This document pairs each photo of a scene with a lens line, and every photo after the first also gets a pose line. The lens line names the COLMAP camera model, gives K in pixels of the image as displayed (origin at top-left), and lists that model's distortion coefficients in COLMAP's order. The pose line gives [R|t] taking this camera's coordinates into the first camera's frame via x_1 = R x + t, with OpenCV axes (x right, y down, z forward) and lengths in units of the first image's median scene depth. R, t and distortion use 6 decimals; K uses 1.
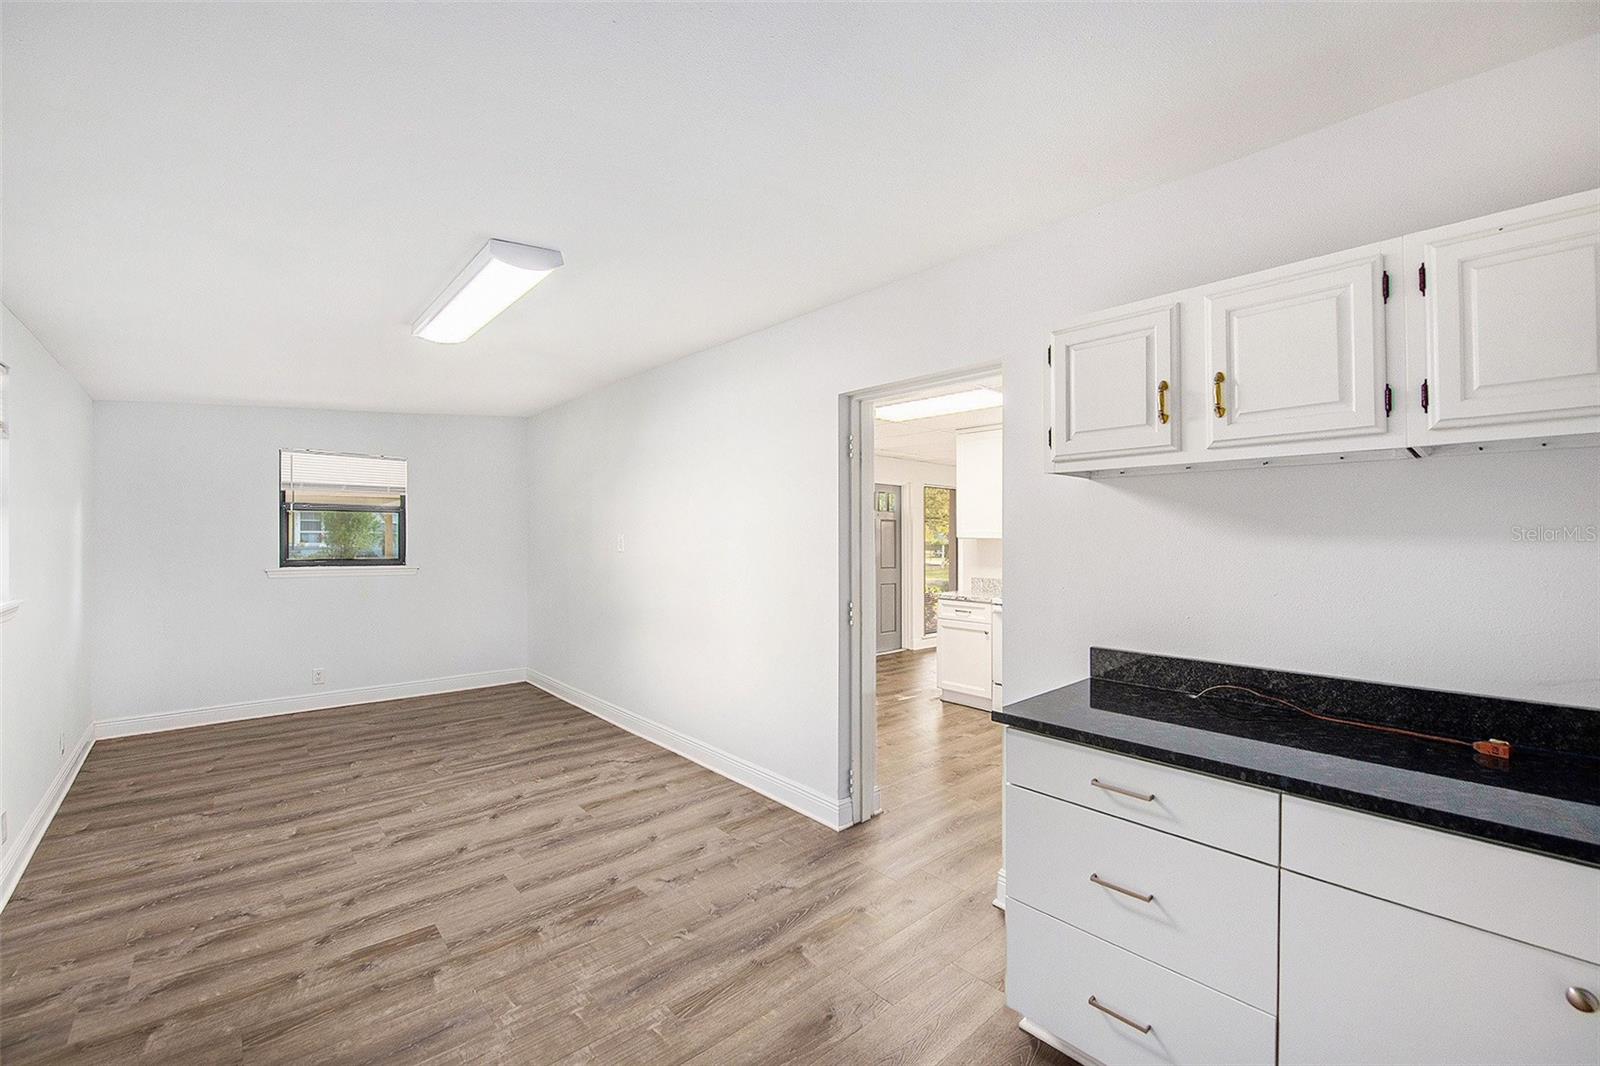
lens RADIAL K [[652.8, 0, 797.9], [0, 652.8, 537.8], [0, 0, 1]] dist [-0.010068, -0.002300]
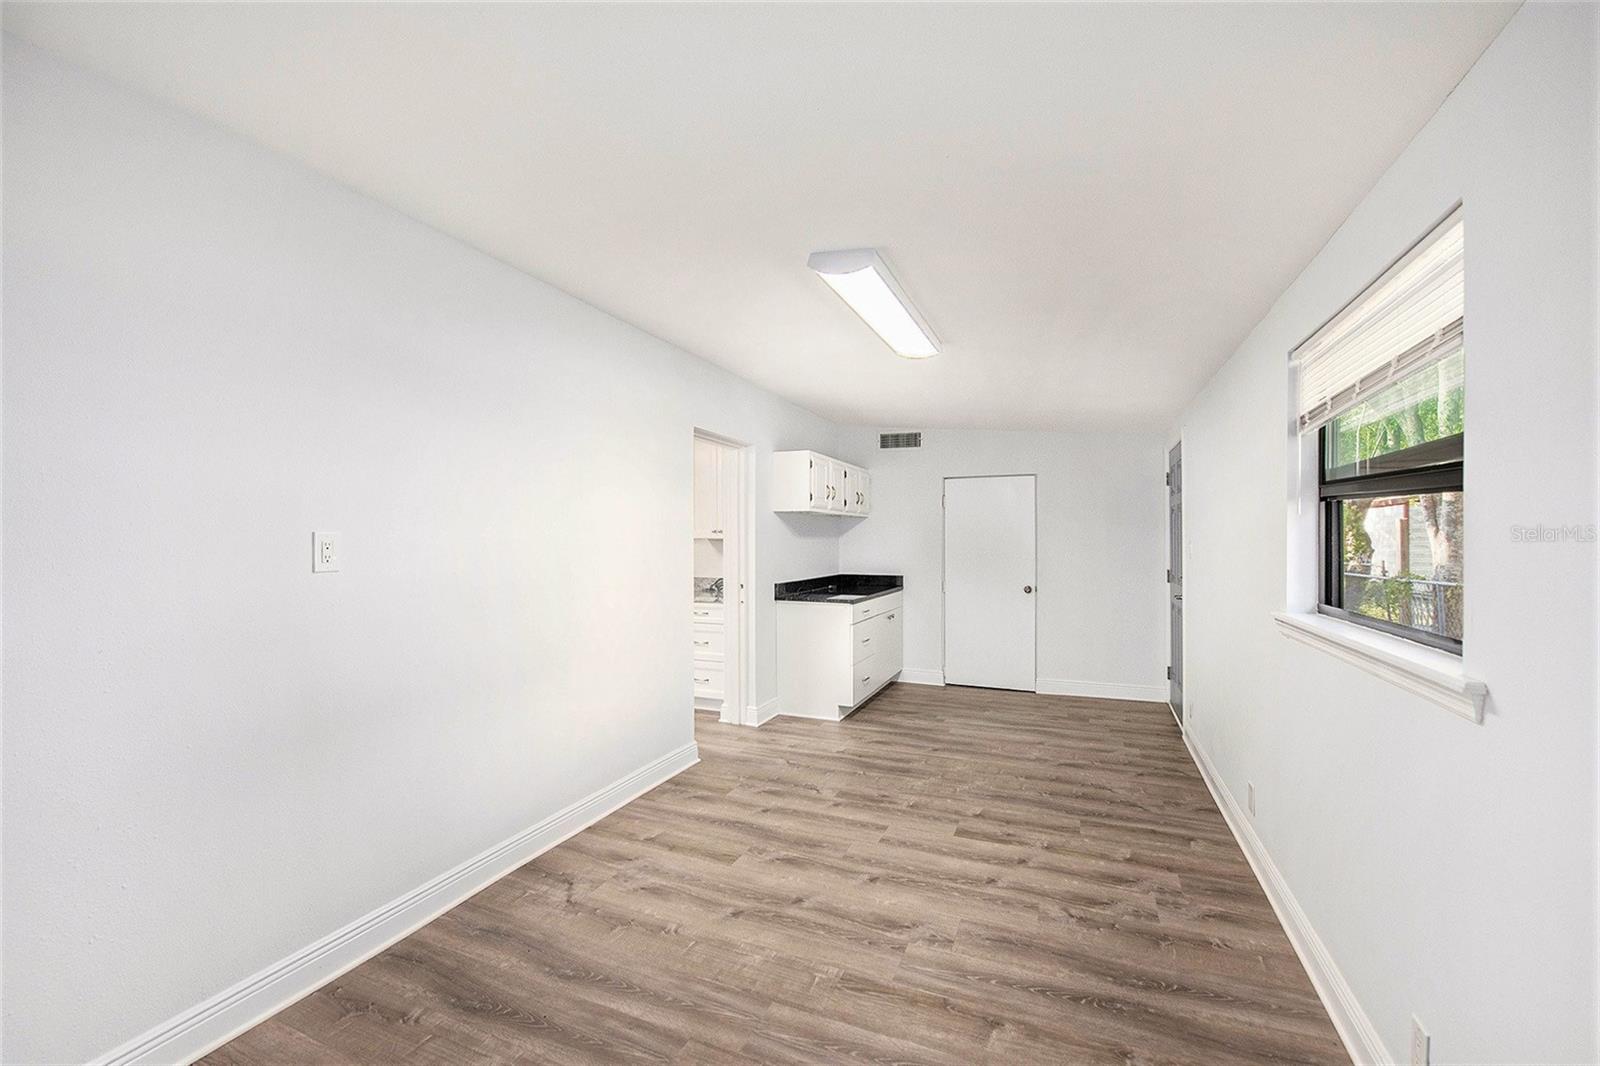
lens RADIAL K [[652.8, 0, 796.9], [0, 652.8, 535.2], [0, 0, 1]] dist [-0.010068, -0.002300]
pose [[-0.420997, 0.000788, 0.907062, -1.406226], [0.005002, 0.999986, 0.001453, -0.005101], [-0.907048, 0.005148, -0.420996, 1.598210]]
